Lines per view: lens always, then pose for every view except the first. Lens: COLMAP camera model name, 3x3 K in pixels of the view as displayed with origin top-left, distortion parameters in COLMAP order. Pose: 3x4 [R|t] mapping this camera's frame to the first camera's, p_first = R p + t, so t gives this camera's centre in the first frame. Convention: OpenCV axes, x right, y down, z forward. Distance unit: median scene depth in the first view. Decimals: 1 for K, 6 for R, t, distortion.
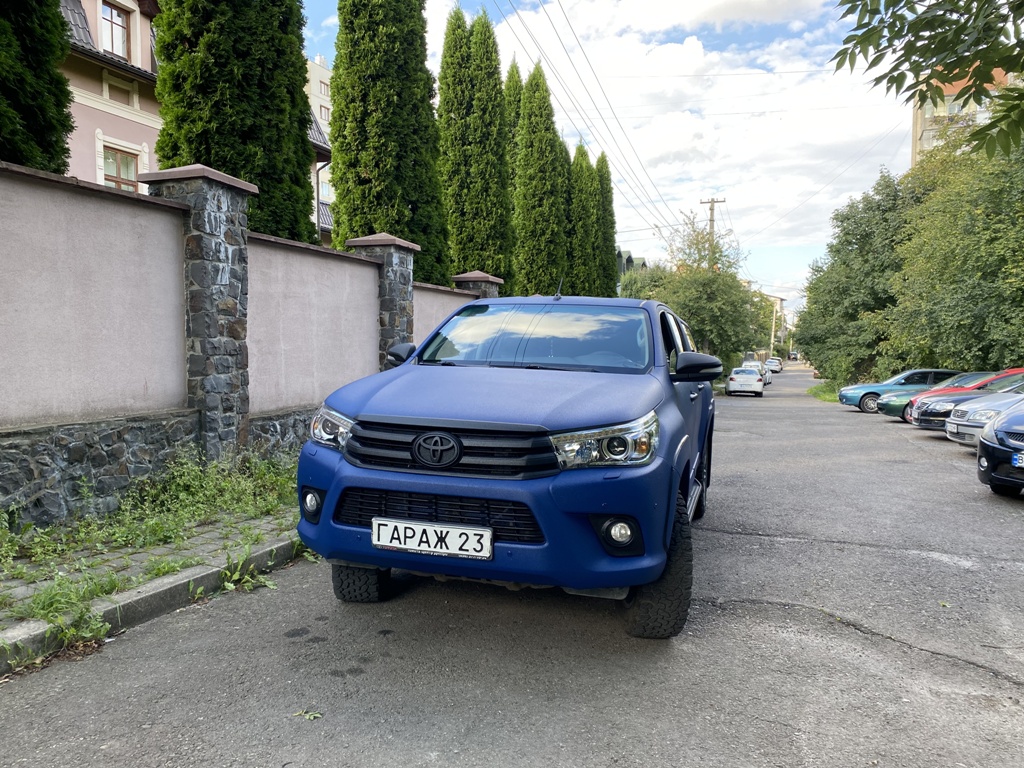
lens RADIAL K [[764.6, 0, 534.2], [0, 764.6, 385.4], [0, 0, 1]] dist [0.113068, -0.211903]
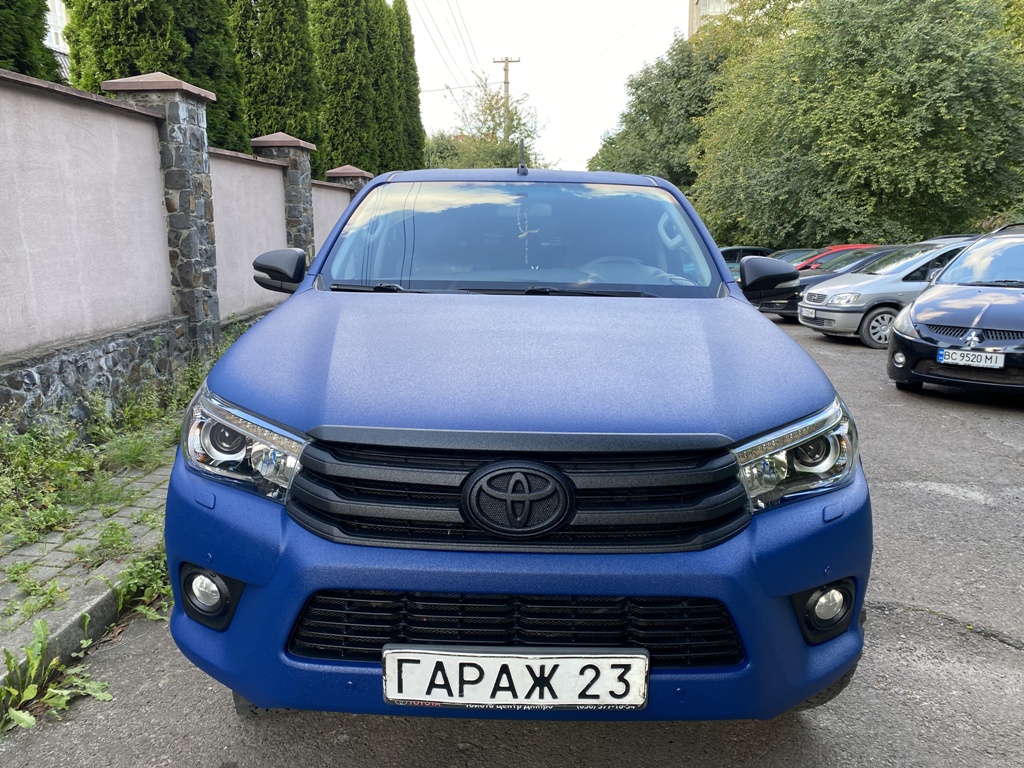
lens RADIAL K [[820.2, 0, 524.9], [0, 820.2, 385.5], [0, 0, 1]] dist [0.006919, 0.002039]
pose [[0.965300, -0.064108, 0.253151, -0.088991], [0.027411, 0.988918, 0.145911, -0.021595], [-0.259699, -0.133909, 0.956360, 0.188651]]
